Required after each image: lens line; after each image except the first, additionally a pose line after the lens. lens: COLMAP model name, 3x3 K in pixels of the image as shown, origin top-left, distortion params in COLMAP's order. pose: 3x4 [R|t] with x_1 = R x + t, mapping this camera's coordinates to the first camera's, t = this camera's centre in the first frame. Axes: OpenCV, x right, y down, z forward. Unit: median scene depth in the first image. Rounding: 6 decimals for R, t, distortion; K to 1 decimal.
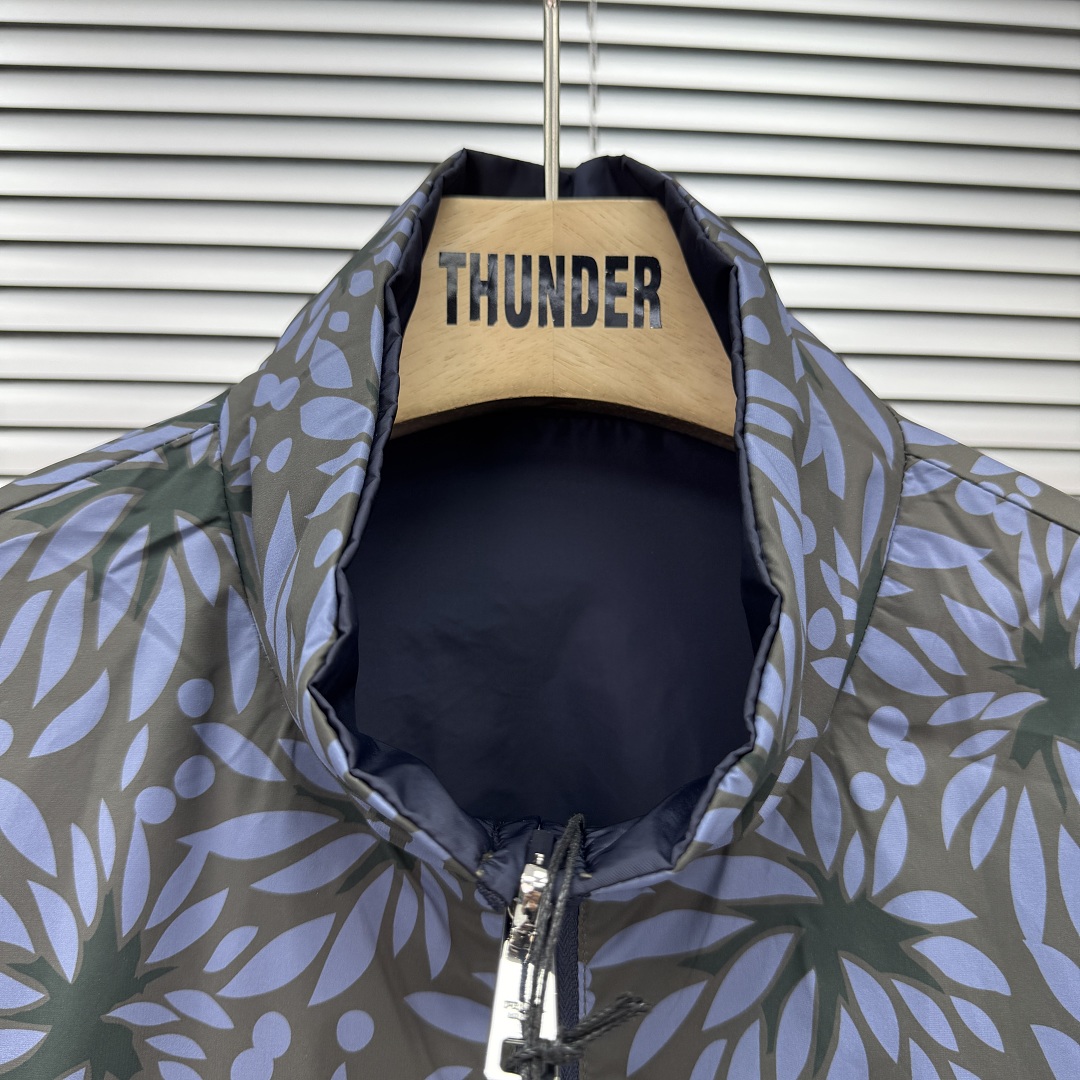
lens RADIAL K [[1070.2, 0, 521.3], [0, 1070.2, 538.8], [0, 0, 1]] dist [0.134880, -0.423104]
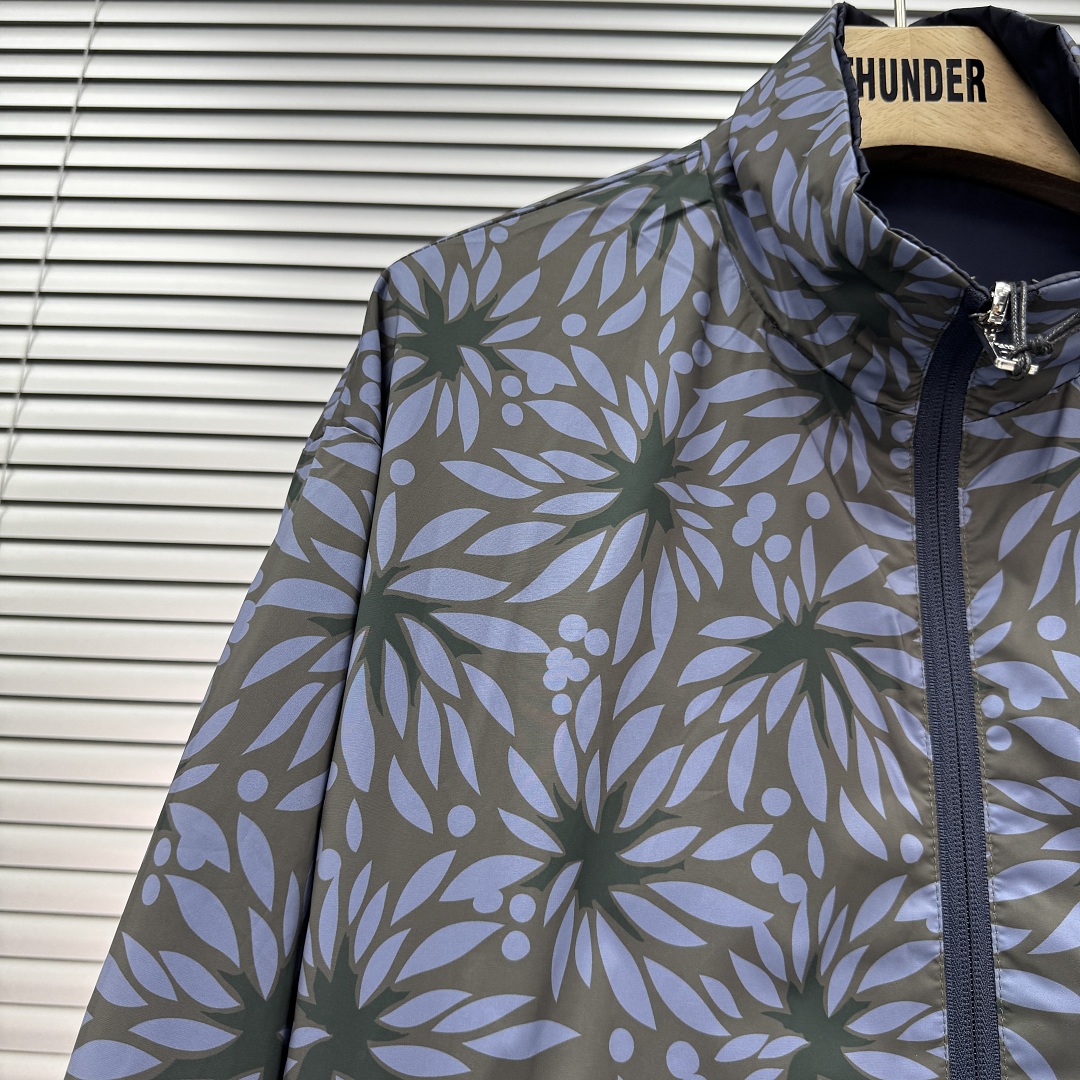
lens RADIAL K [[1055.3, 0, 497.8], [0, 1055.3, 538.7], [0, 0, 1]] dist [0.036457, -0.107973]
pose [[0.995623, 0.014749, -0.092287, -0.437664], [-0.026972, 0.990798, -0.132632, 0.672758], [0.089482, 0.134541, 0.986860, -0.460488]]
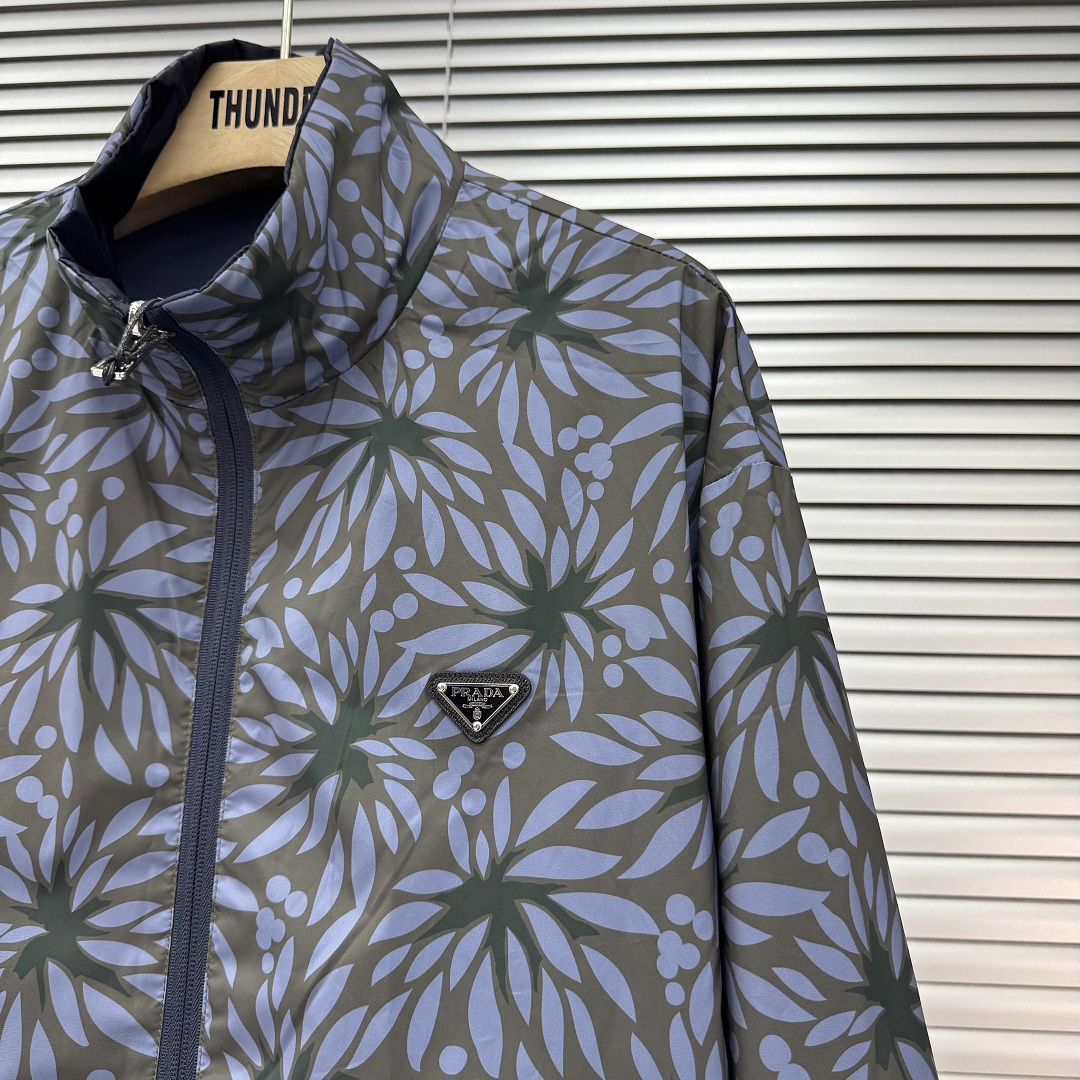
lens RADIAL K [[1070.2, 0, 521.3], [0, 1070.2, 538.8], [0, 0, 1]] dist [0.134880, -0.423104]
pose [[0.989541, -0.006036, -0.144126, 0.719845], [-0.009598, 0.994155, -0.107530, 0.684734], [0.143933, 0.107789, 0.983700, -0.600651]]
